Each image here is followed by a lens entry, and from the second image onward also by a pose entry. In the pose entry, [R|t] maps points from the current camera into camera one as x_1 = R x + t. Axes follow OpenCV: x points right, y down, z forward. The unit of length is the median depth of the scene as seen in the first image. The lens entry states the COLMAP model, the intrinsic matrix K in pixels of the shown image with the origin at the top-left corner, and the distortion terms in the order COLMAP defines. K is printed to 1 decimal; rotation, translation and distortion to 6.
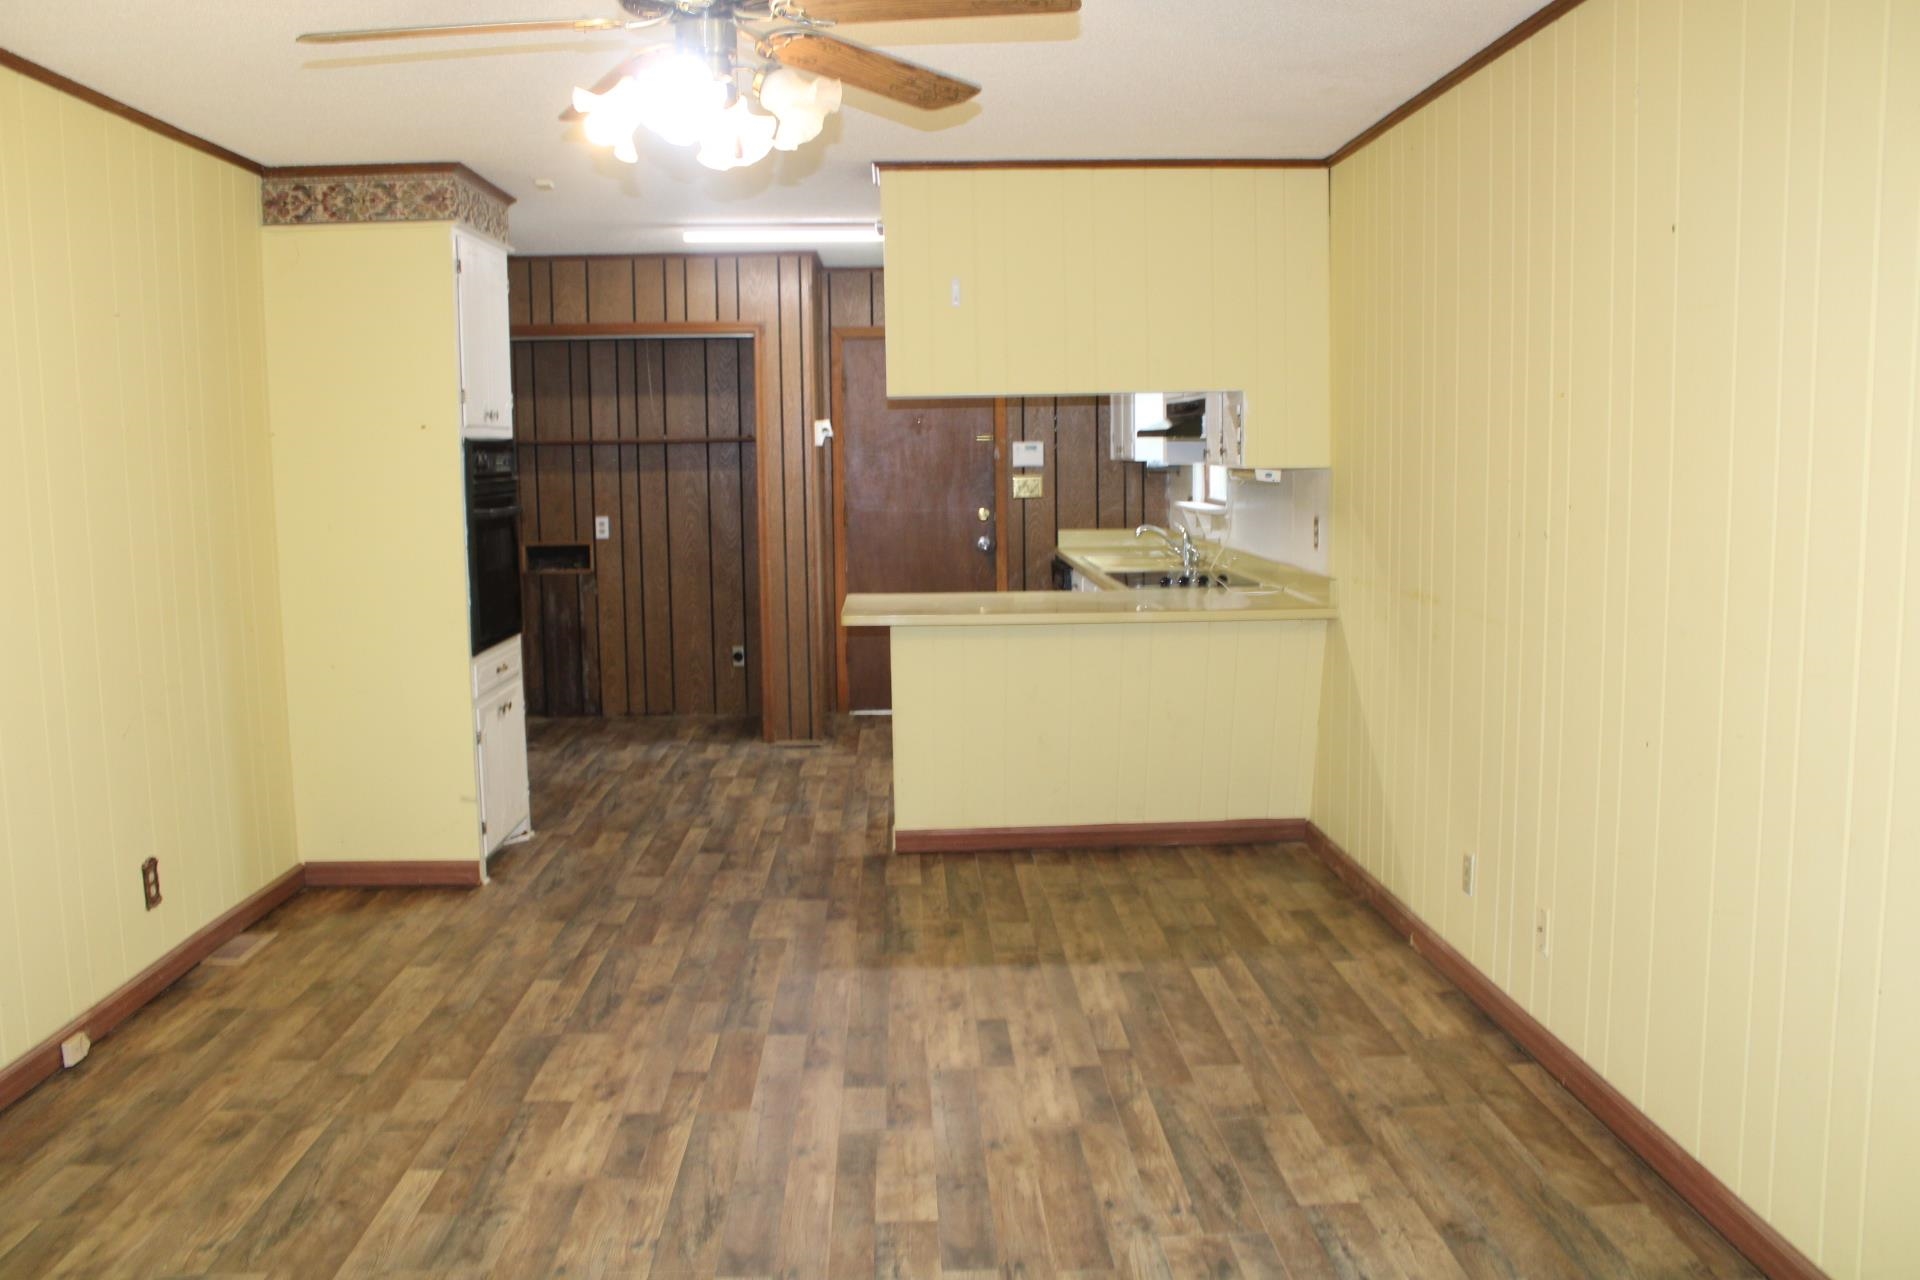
lens RADIAL K [[1536.9, 0, 960.0], [0, 1536.9, 640.0], [0, 0, 1]] dist [-0.118691, 0.008824]
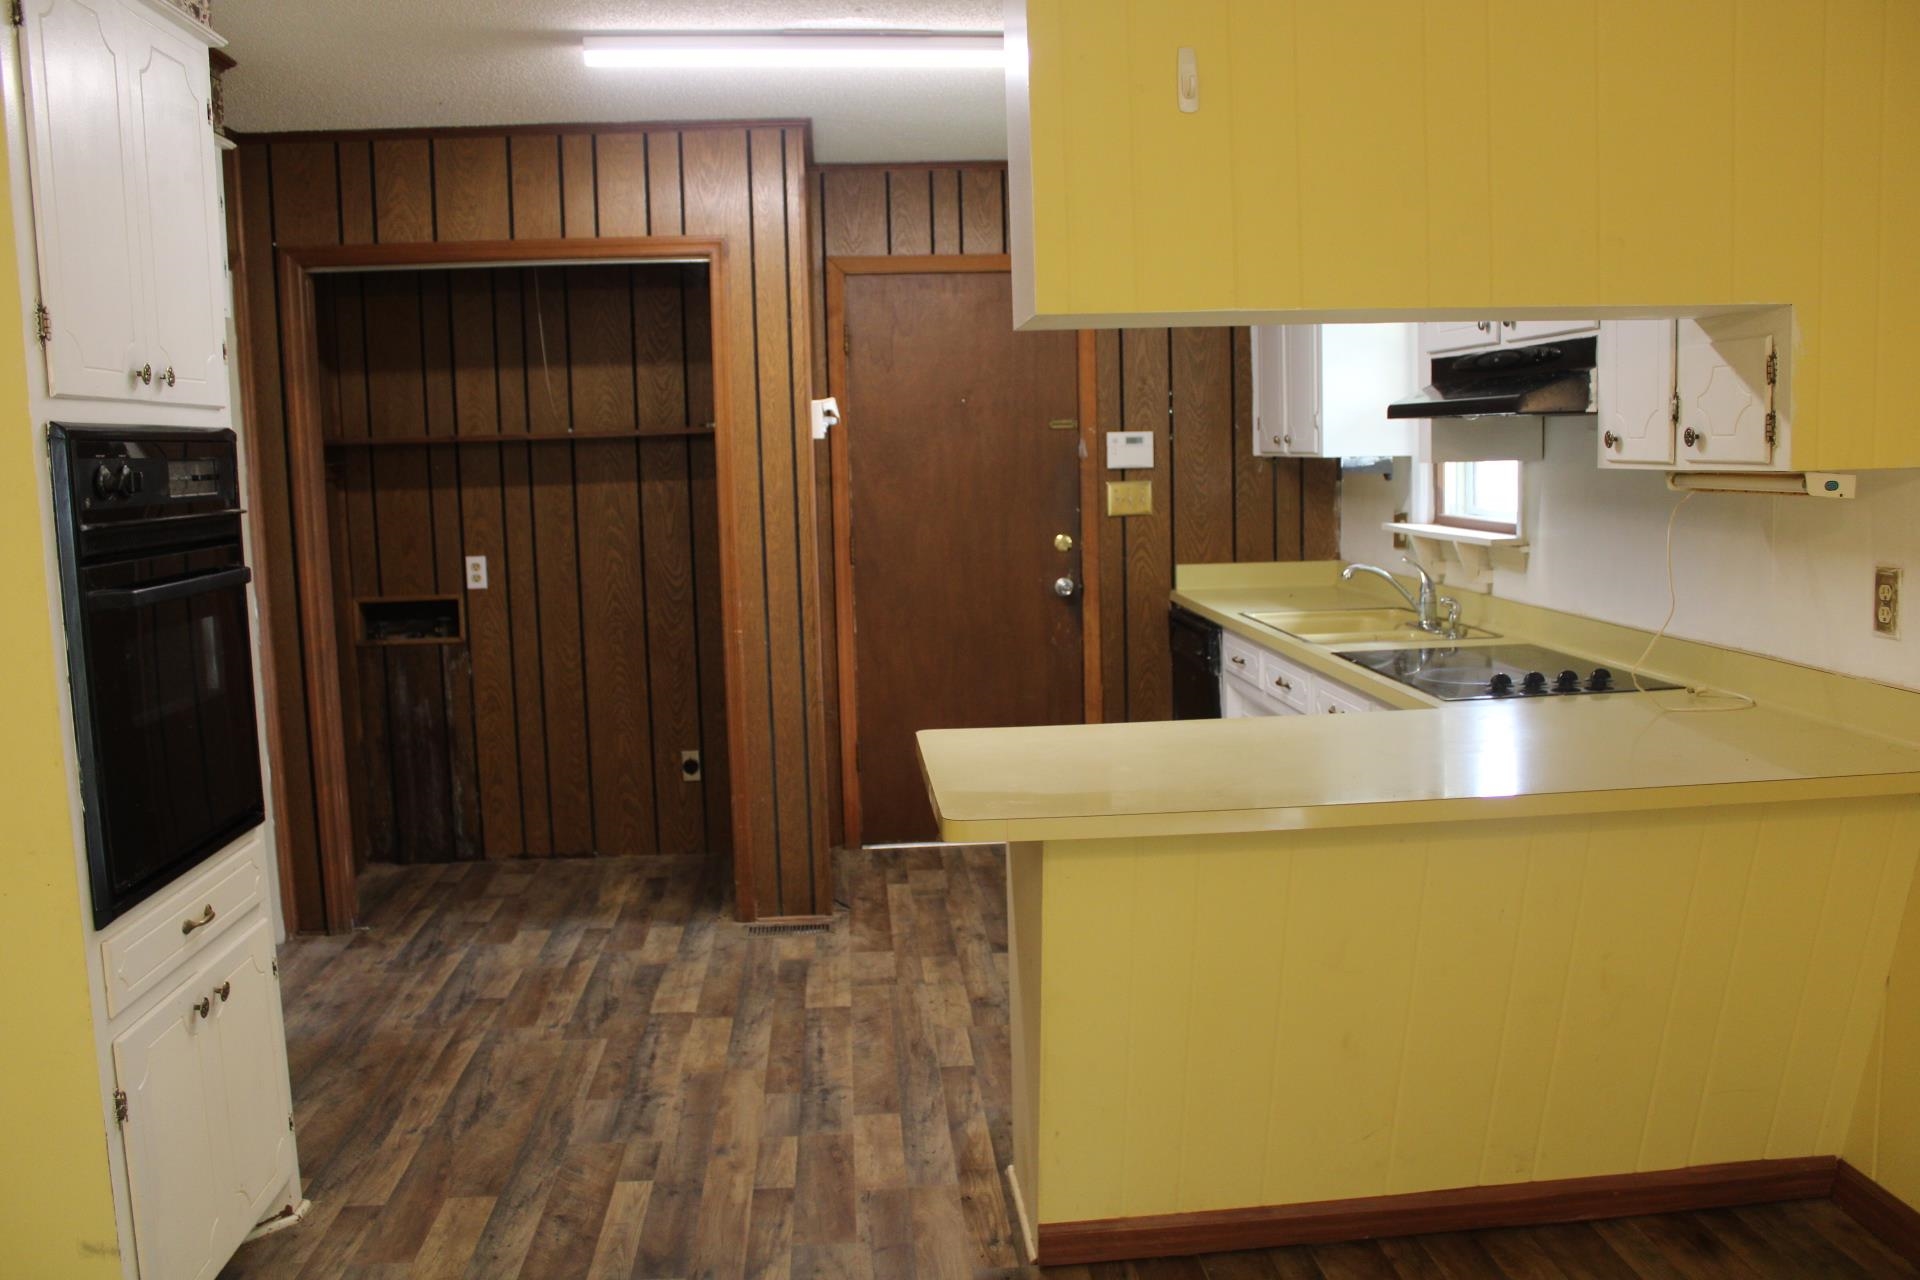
lens RADIAL K [[1536.9, 0, 960.0], [0, 1536.9, 640.0], [0, 0, 1]] dist [-0.118691, 0.008824]
pose [[0.999122, -0.018850, 0.037415, -0.057902], [0.018866, 0.999822, -0.000055, -0.043934], [-0.037408, 0.000761, 0.999300, 0.372149]]
